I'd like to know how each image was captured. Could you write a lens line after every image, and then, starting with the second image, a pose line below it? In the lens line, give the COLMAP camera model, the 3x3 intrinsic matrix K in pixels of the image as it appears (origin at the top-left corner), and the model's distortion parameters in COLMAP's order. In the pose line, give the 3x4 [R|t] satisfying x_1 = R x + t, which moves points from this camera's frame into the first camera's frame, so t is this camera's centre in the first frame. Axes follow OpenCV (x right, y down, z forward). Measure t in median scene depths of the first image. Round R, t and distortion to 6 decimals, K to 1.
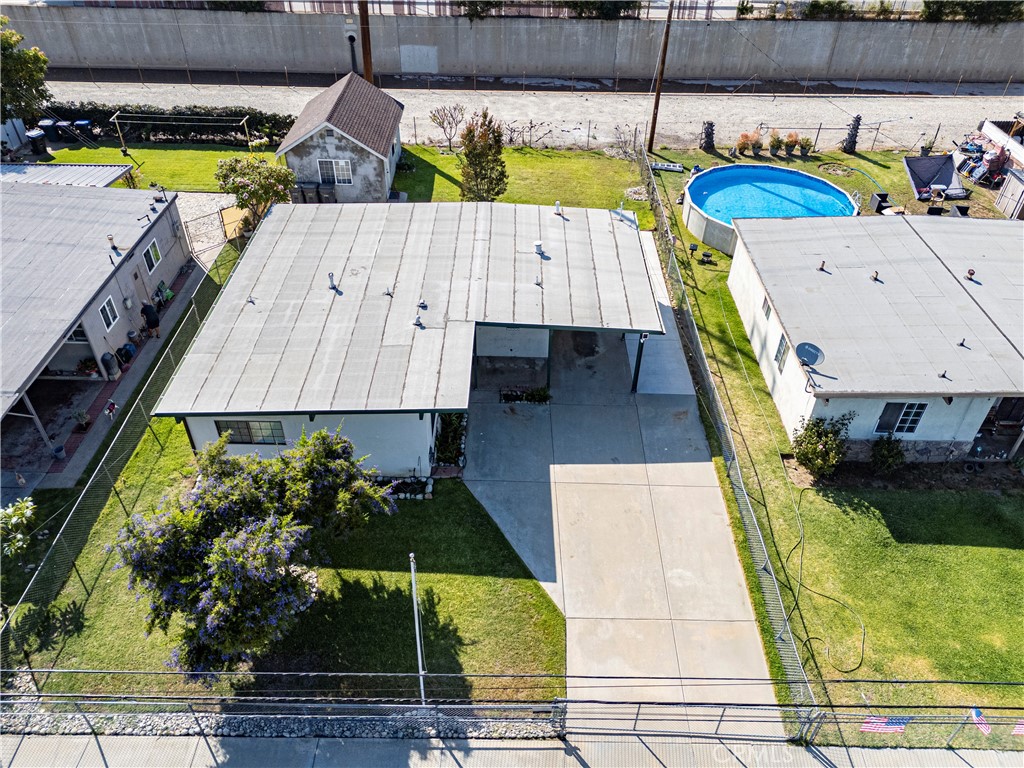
lens RADIAL K [[744.4, 0, 512.0], [0, 744.4, 384.0], [0, 0, 1]] dist [0.115017, -0.142065]
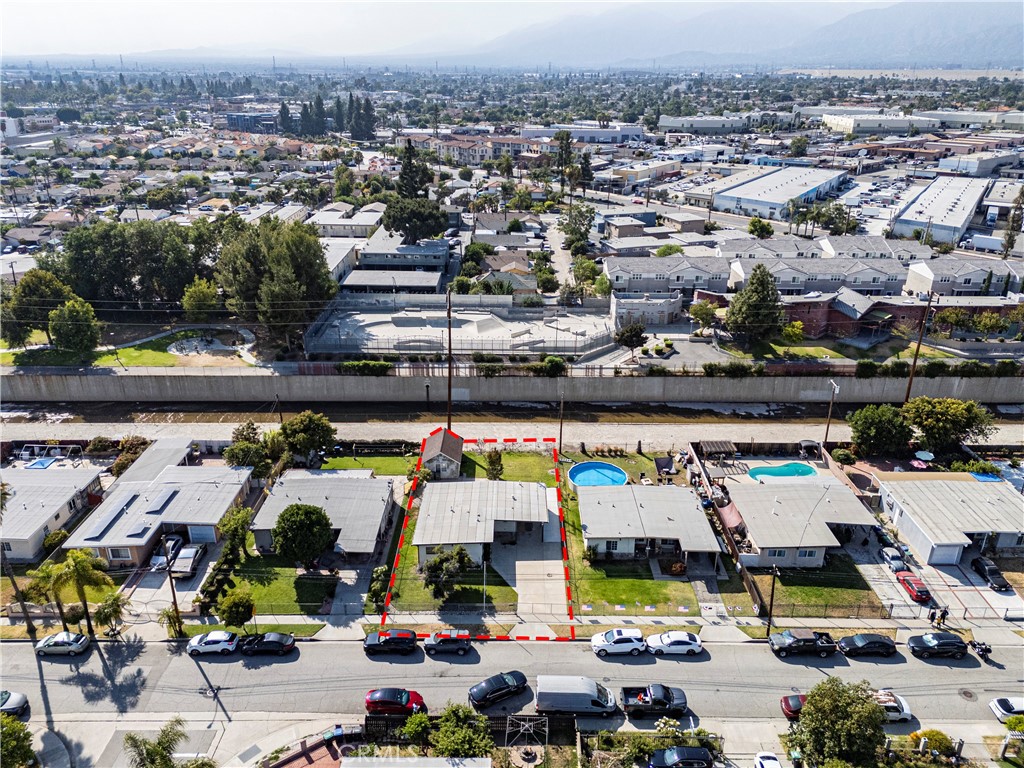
lens RADIAL K [[744.4, 0, 512.0], [0, 744.4, 384.0], [0, 0, 1]] dist [0.115017, -0.142065]
pose [[0.999913, -0.013147, 0.000802, 0.031093], [0.012837, 0.959059, -0.282915, 0.230107], [0.002950, 0.282901, 0.959145, -1.959697]]
